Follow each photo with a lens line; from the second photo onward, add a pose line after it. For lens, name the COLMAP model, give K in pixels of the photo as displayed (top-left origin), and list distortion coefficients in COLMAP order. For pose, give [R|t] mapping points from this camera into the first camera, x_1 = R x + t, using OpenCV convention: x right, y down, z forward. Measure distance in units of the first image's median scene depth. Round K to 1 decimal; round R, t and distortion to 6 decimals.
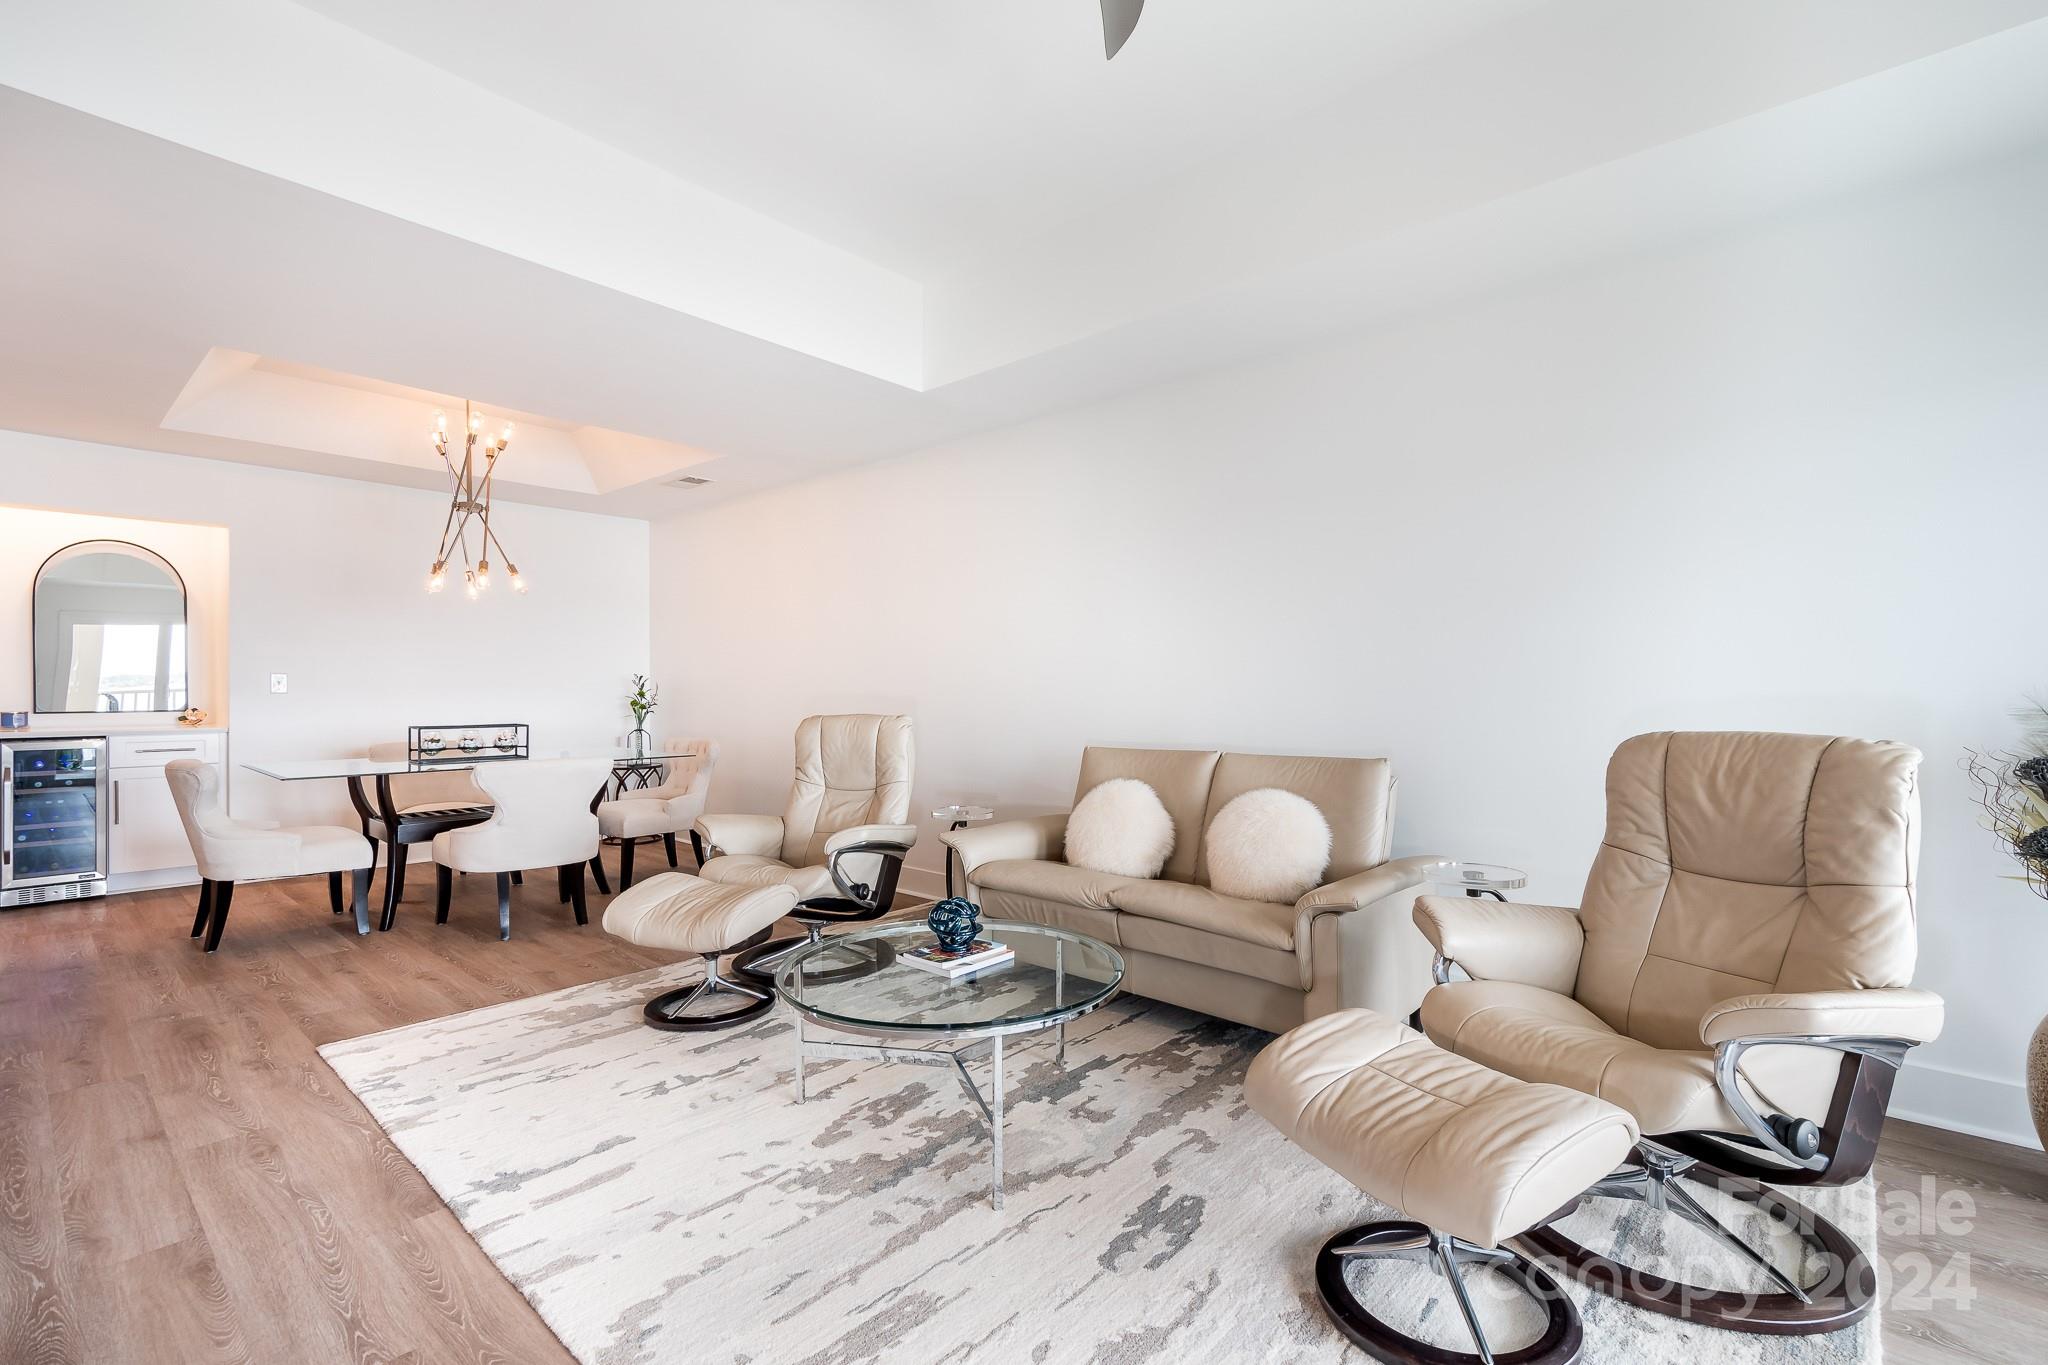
lens RADIAL K [[900.0, 0, 1032.9], [0, 900.0, 693.3], [0, 0, 1]] dist [0.000397, -0.001142]
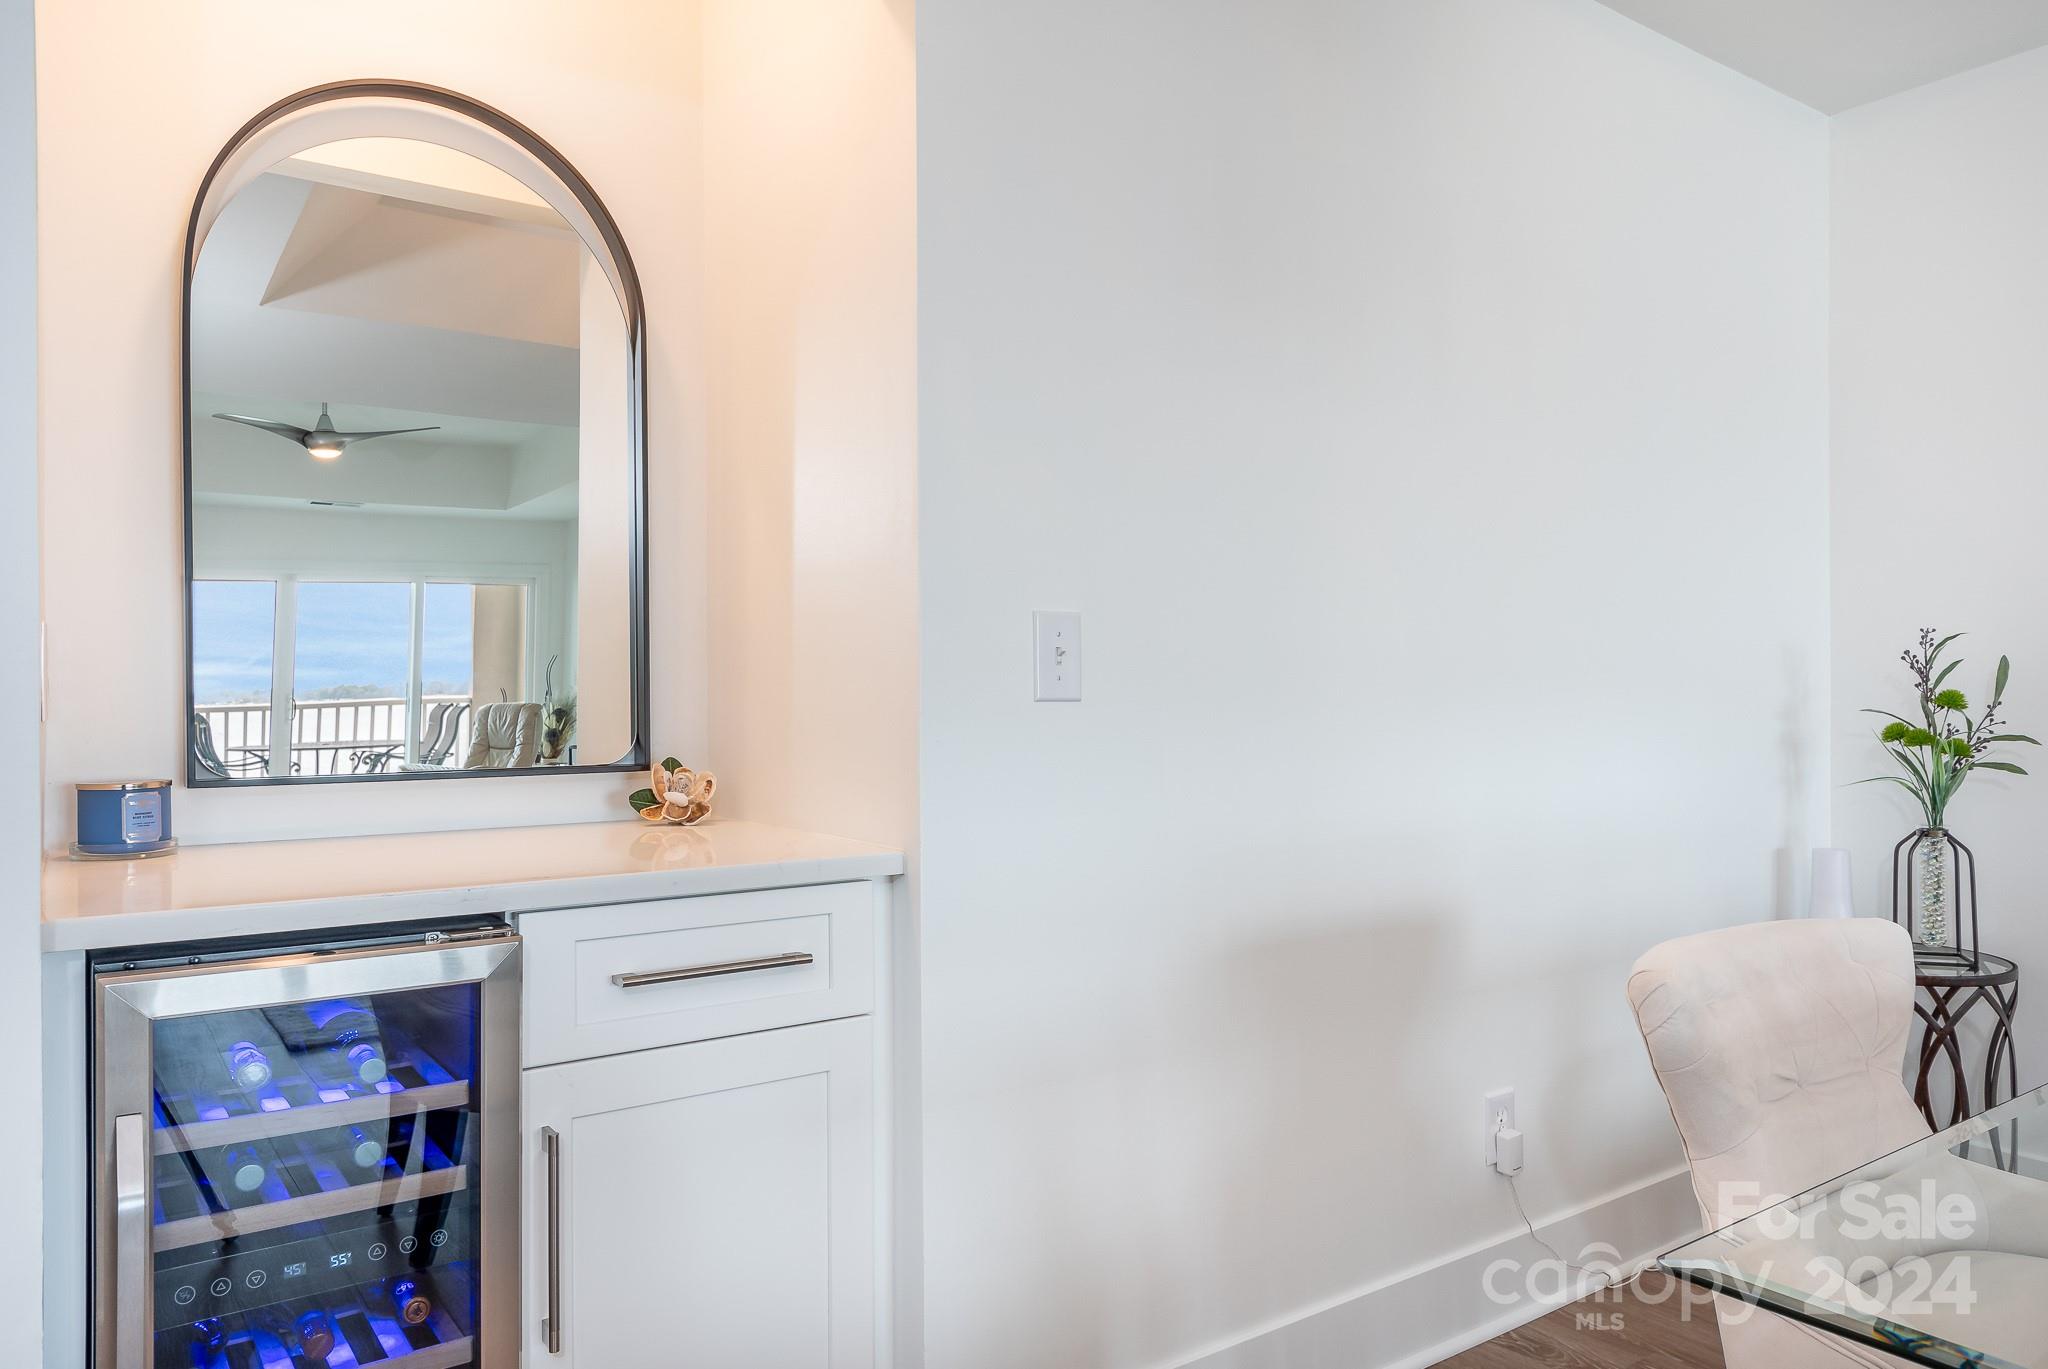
lens RADIAL K [[1390.1, 0, 1024.0], [0, 1390.1, 684.5], [0, 0, 1]] dist [0.008776, 0.000924]
pose [[0.974148, -0.008726, -0.225742, -0.873873], [0.004930, 0.999837, -0.017370, 0.002932], [0.225857, 0.015808, 0.974032, 0.742229]]
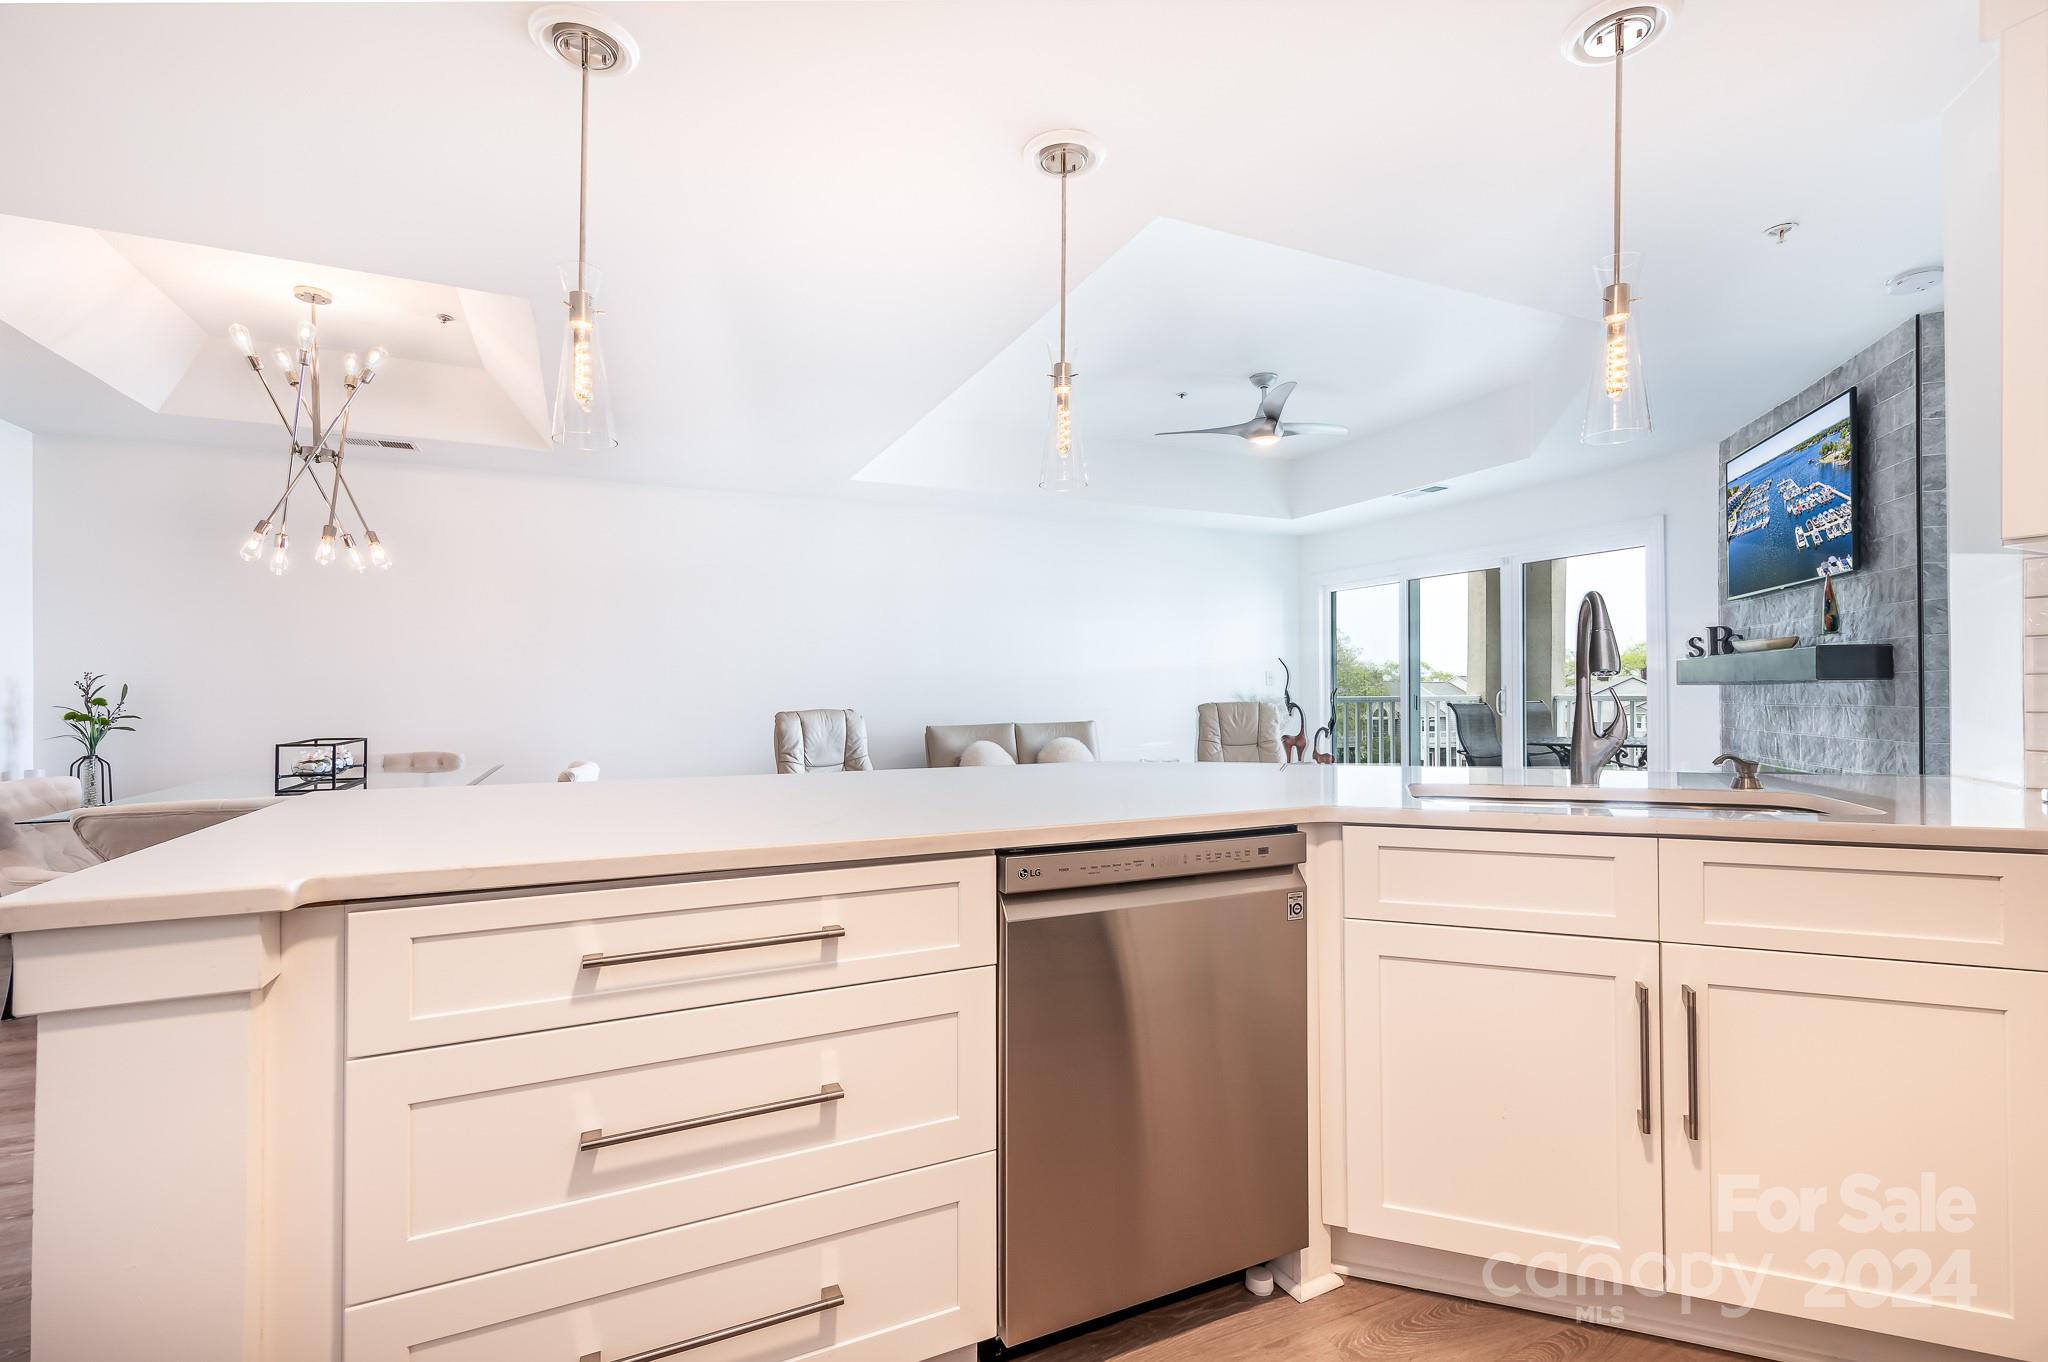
lens RADIAL K [[900.0, 0, 1032.9], [0, 900.0, 691.8], [0, 0, 1]] dist [0.000397, -0.001142]
pose [[0.406966, -0.006346, 0.913421, -1.080336], [0.010648, 0.999941, 0.002203, -0.001022], [-0.913381, 0.008829, 0.407009, 0.149423]]
